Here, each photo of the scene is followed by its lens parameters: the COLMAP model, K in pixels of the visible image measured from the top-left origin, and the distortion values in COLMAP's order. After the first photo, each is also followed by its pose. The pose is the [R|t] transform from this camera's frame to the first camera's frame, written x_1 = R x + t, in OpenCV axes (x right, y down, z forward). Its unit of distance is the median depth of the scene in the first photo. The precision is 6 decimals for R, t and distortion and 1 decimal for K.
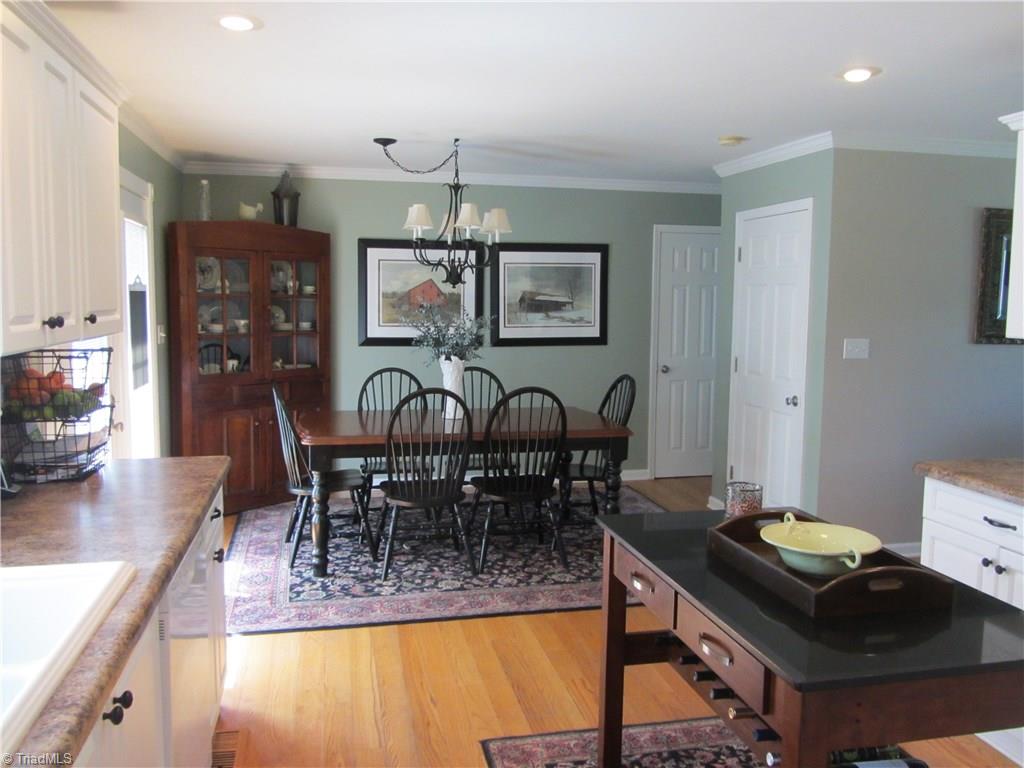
lens RADIAL K [[854.1, 0, 516.4], [0, 854.1, 387.3], [0, 0, 1]] dist [-0.035015, 0.009647]
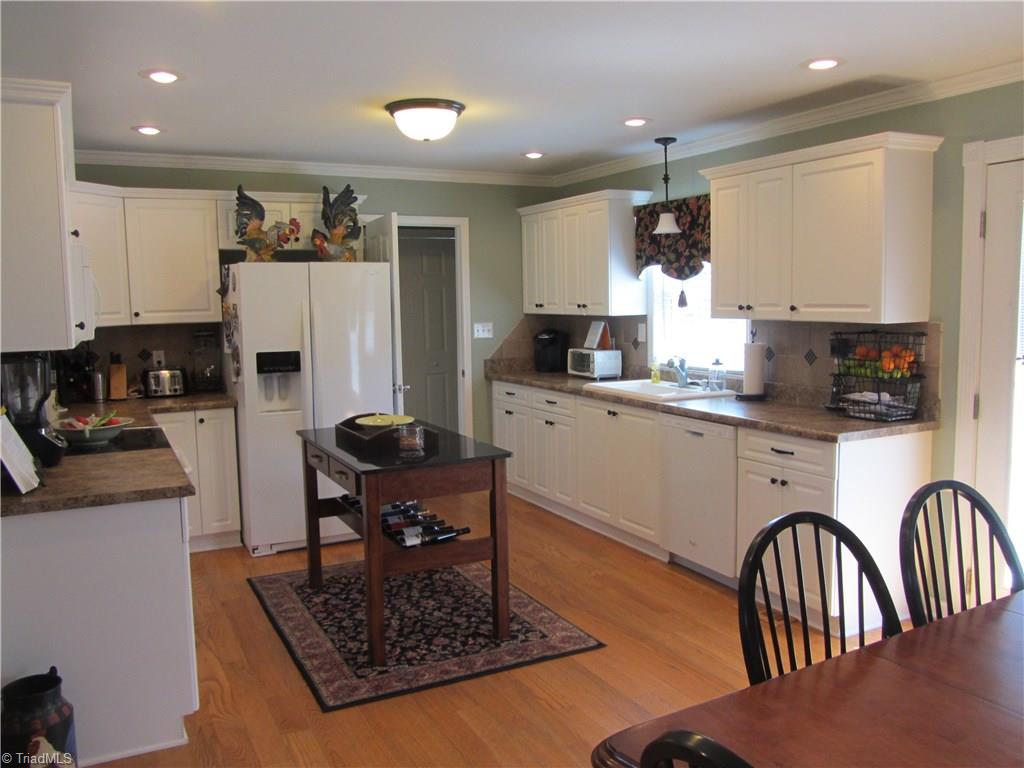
lens RADIAL K [[854.1, 0, 516.4], [0, 854.1, 387.3], [0, 0, 1]] dist [-0.035015, 0.009647]
pose [[-0.968965, 0.032530, -0.245050, 0.399830], [-0.019522, 0.978137, 0.207041, -0.231159], [0.246428, 0.205399, -0.947146, 2.159713]]
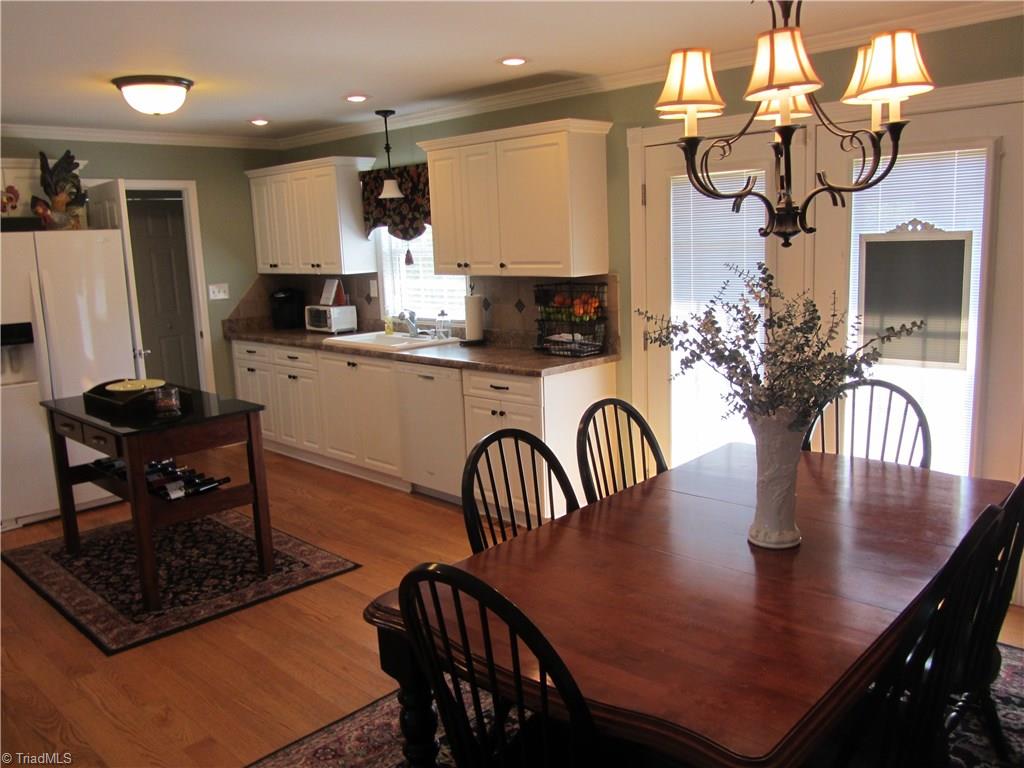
lens RADIAL K [[854.1, 0, 516.4], [0, 854.1, 387.3], [0, 0, 1]] dist [-0.035015, 0.009647]
pose [[-0.844810, 0.114465, -0.522679, 0.480949], [-0.029176, 0.965542, 0.258608, -0.279247], [0.534270, 0.233725, -0.812360, 2.336020]]
